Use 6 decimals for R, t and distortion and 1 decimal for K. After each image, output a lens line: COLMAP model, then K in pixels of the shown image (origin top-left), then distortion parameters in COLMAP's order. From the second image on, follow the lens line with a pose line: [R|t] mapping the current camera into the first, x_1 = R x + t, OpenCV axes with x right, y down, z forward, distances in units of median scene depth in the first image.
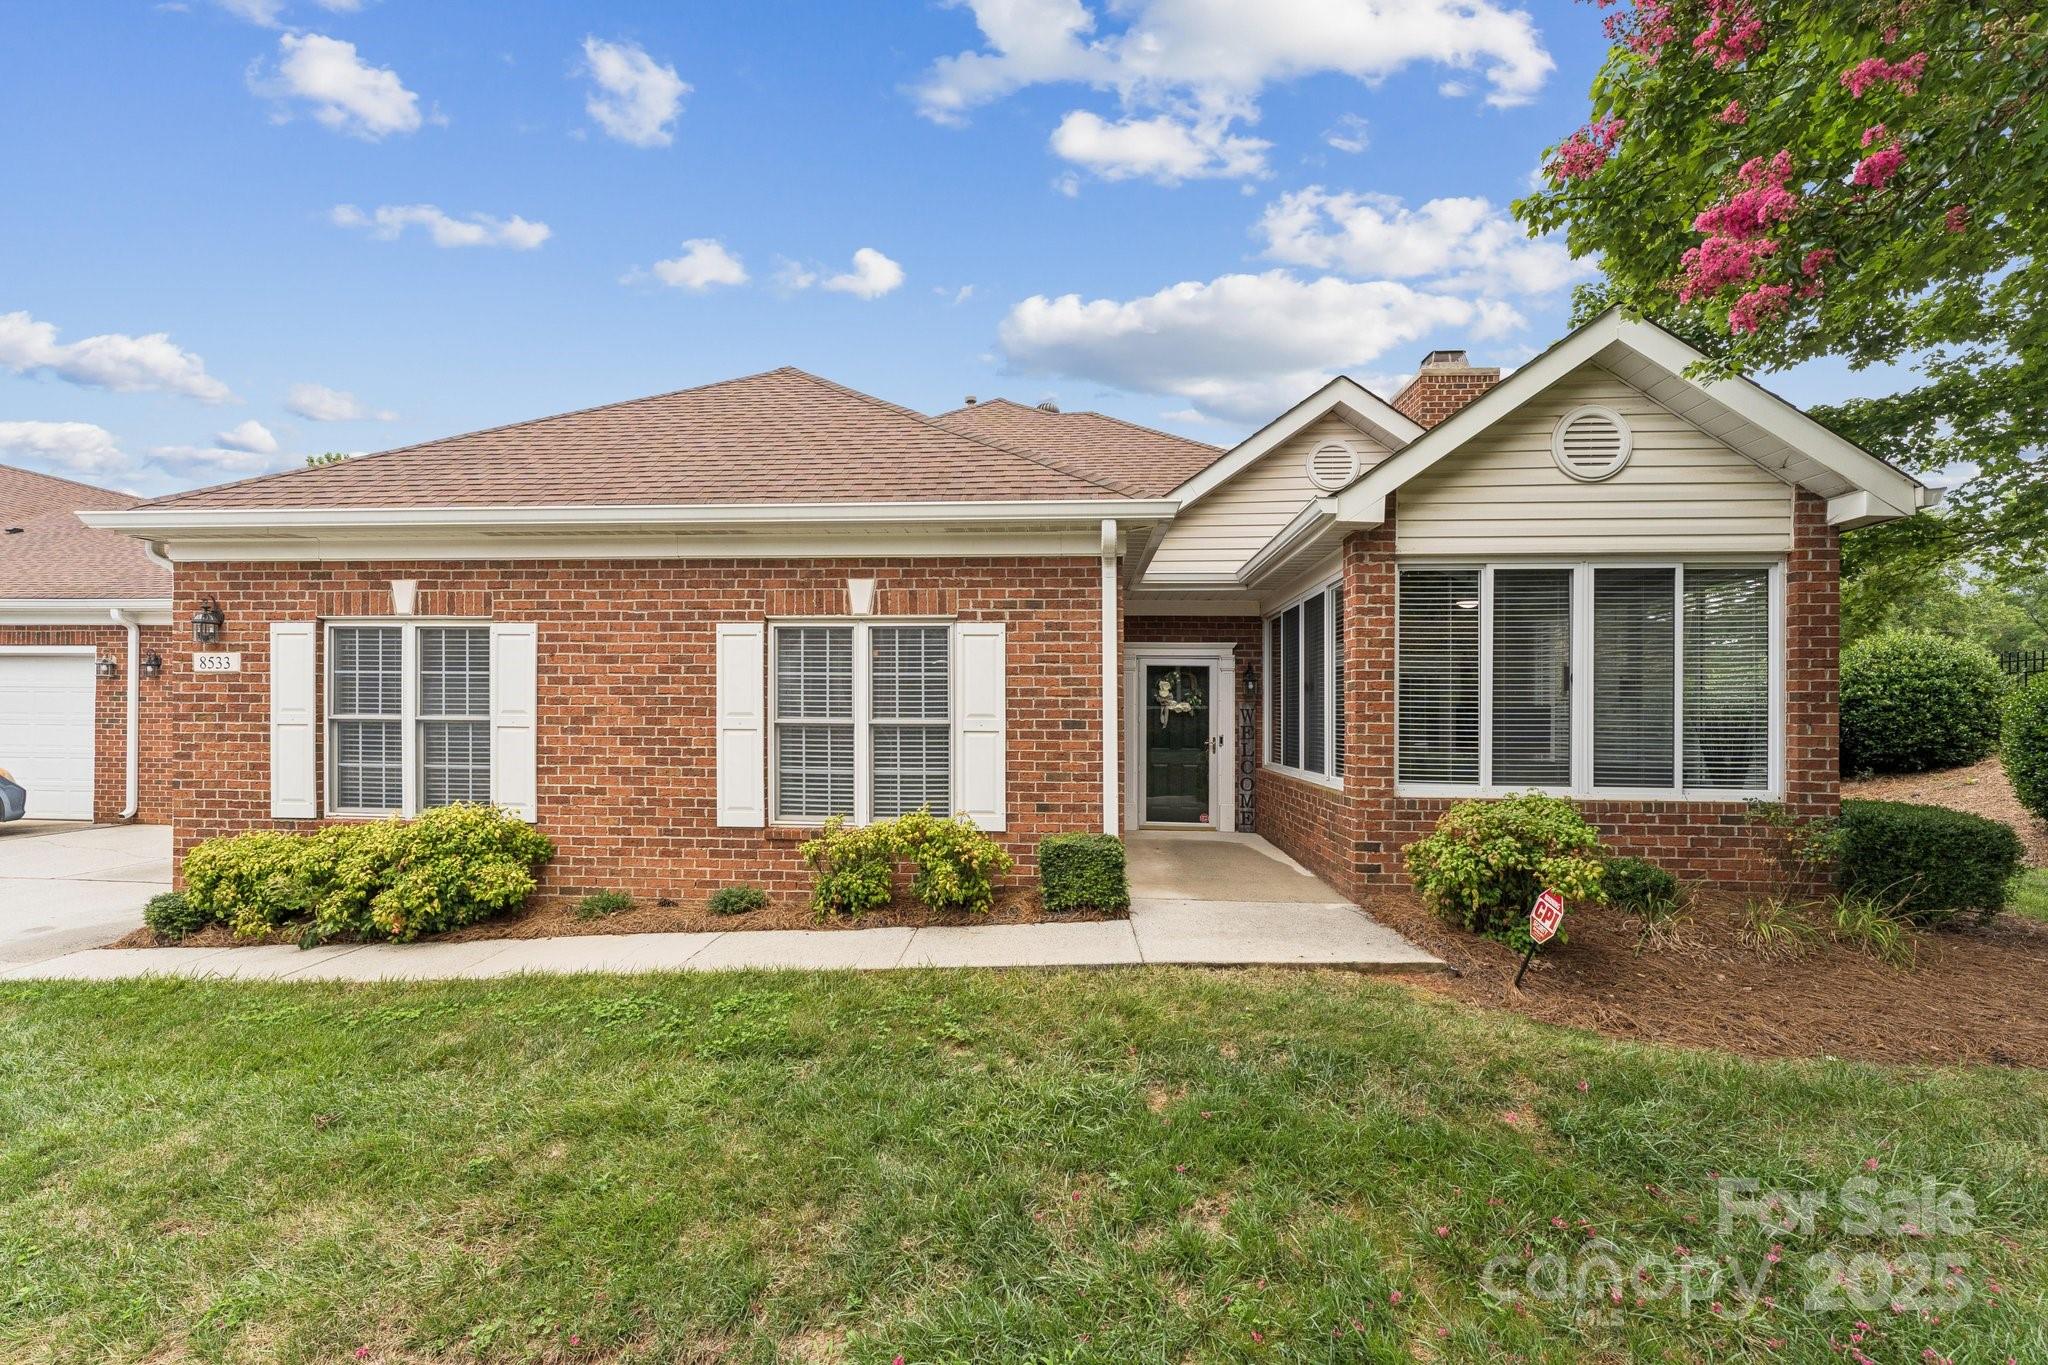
lens RADIAL K [[829.5, 0, 1012.4], [0, 829.5, 706.1], [0, 0, 1]] dist [-0.001710, -0.000078]
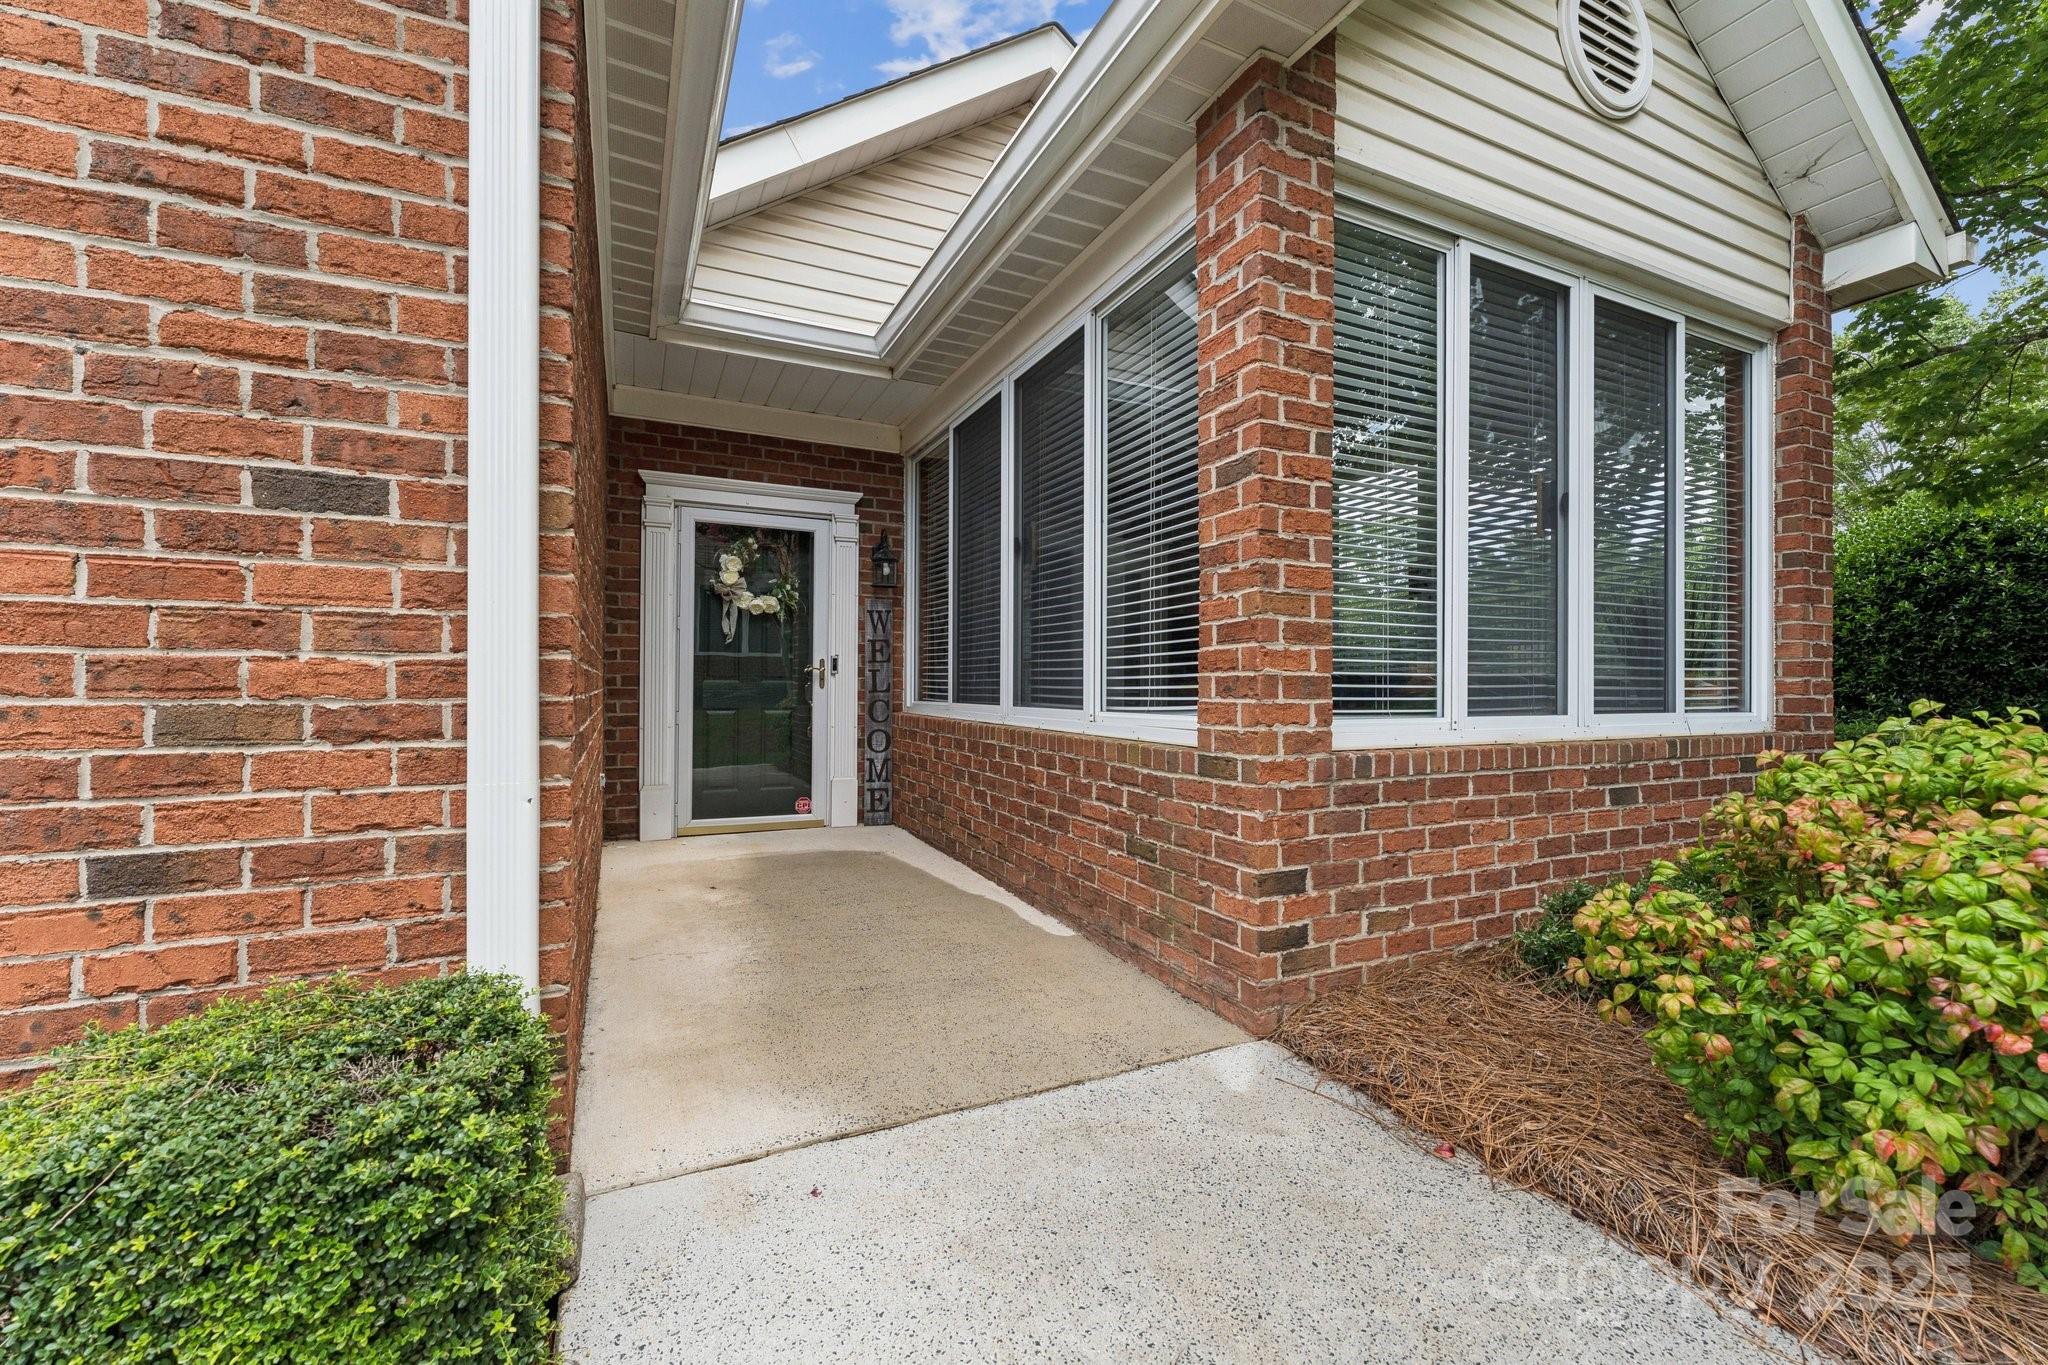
lens RADIAL K [[829.5, 0, 1015.0], [0, 829.5, 663.7], [0, 0, 1]] dist [-0.001710, -0.000078]
pose [[0.869609, 0.007950, 0.493676, 0.118198], [-0.004756, 0.999959, -0.007726, 0.065109], [-0.493717, 0.004371, 0.869611, 0.660710]]
